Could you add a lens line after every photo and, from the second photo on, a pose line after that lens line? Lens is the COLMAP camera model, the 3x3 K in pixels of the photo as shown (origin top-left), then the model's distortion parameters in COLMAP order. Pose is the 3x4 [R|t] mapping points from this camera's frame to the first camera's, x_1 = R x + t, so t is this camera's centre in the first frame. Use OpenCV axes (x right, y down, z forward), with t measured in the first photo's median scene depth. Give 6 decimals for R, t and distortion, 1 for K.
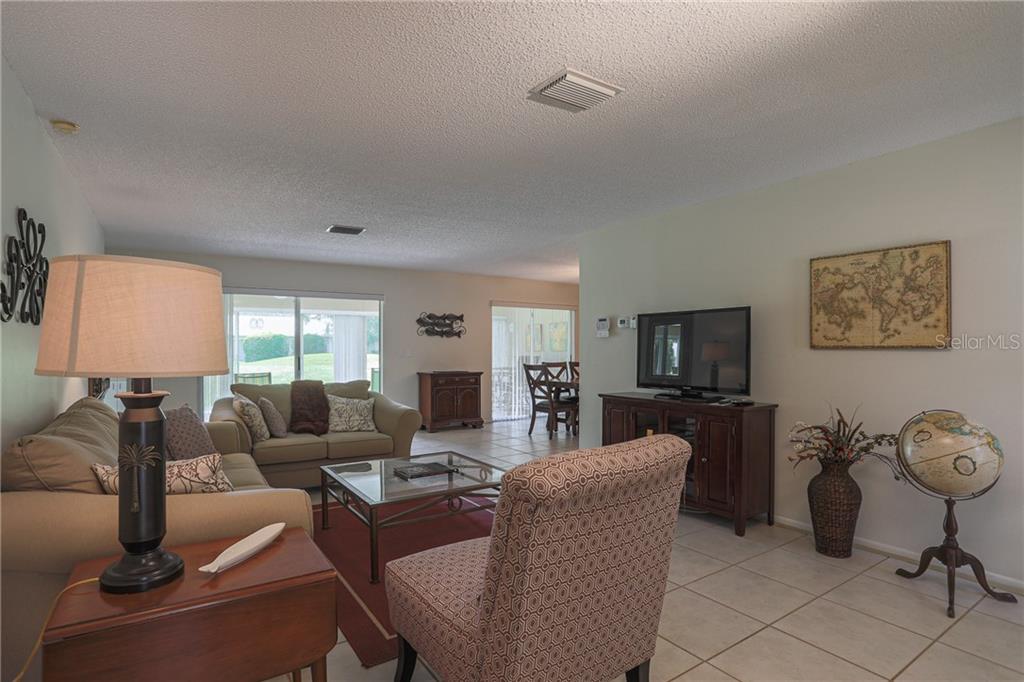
lens RADIAL K [[504.4, 0, 509.1], [0, 504.4, 349.9], [0, 0, 1]] dist [-0.034104, 0.000465]
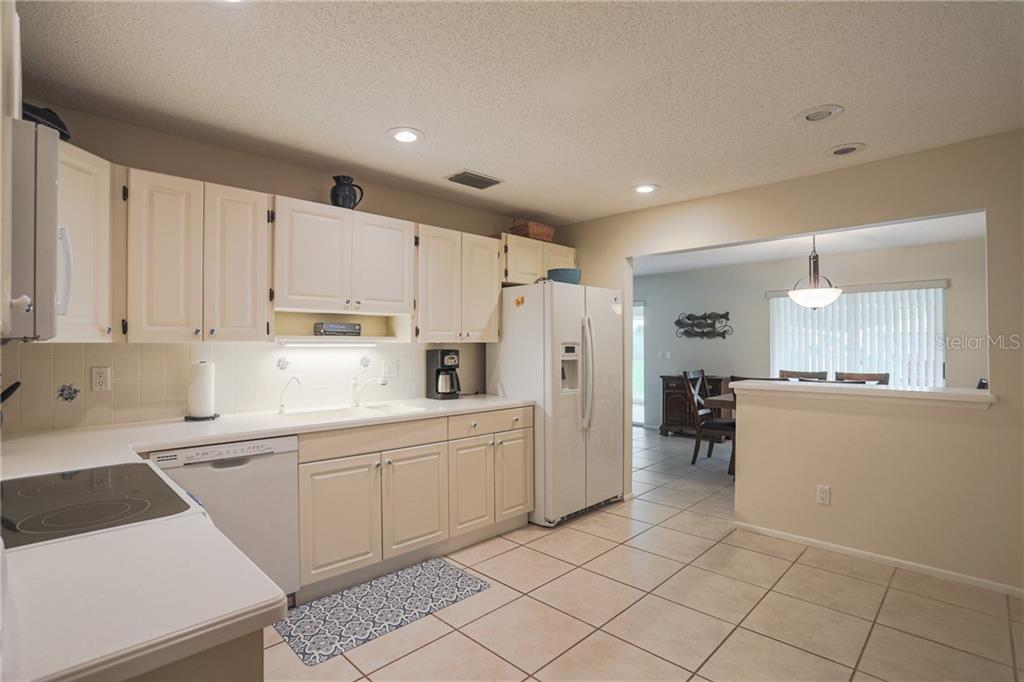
lens RADIAL K [[504.4, 0, 509.1], [0, 504.4, 349.9], [0, 0, 1]] dist [-0.034104, 0.000465]
pose [[0.194710, 0.006727, -0.980838, 1.879295], [-0.001703, 0.999977, 0.006520, -0.024552], [0.980859, 0.000401, 0.194718, 1.235884]]
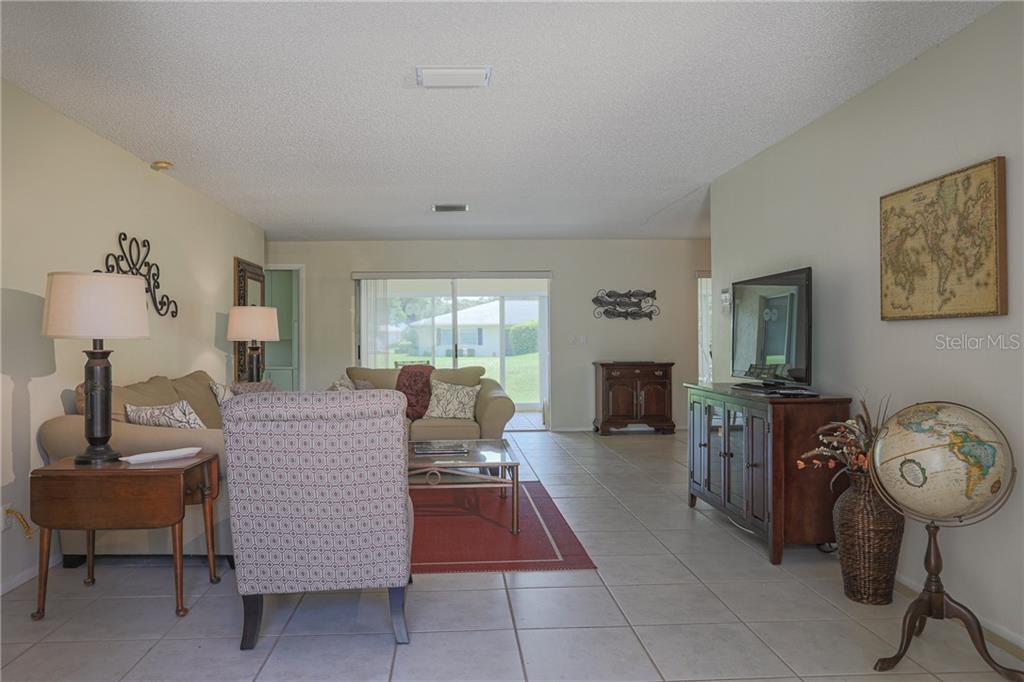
lens RADIAL K [[701.1, 0, 512.0], [0, 701.1, 341.0], [0, 0, 1]] dist [-0.007550, -0.002354]
pose [[0.869444, -0.005168, -0.494005, 0.686530], [0.004748, 0.999987, -0.002105, 0.027478], [0.494009, -0.000516, 0.869457, -0.157024]]
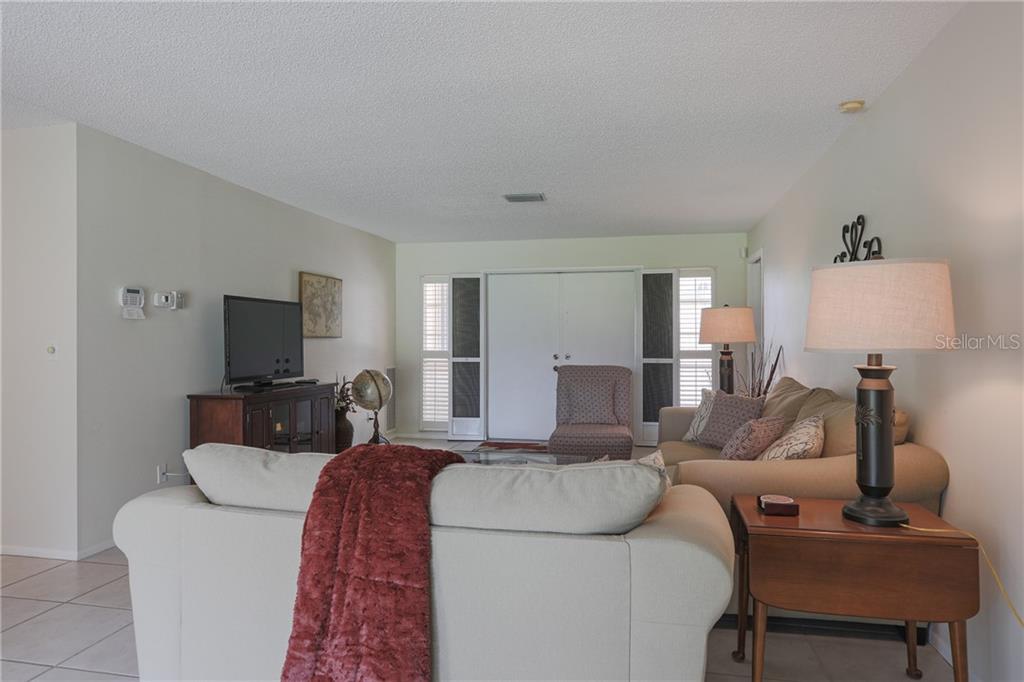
lens RADIAL K [[627.1, 0, 512.0], [0, 627.1, 341.0], [0, 0, 1]] dist [0.000676, 0.000020]
pose [[-0.685655, -0.008843, 0.727873, -1.110434], [-0.006359, 0.999961, 0.006159, -0.008478], [-0.727899, -0.000406, -0.685684, 1.883421]]
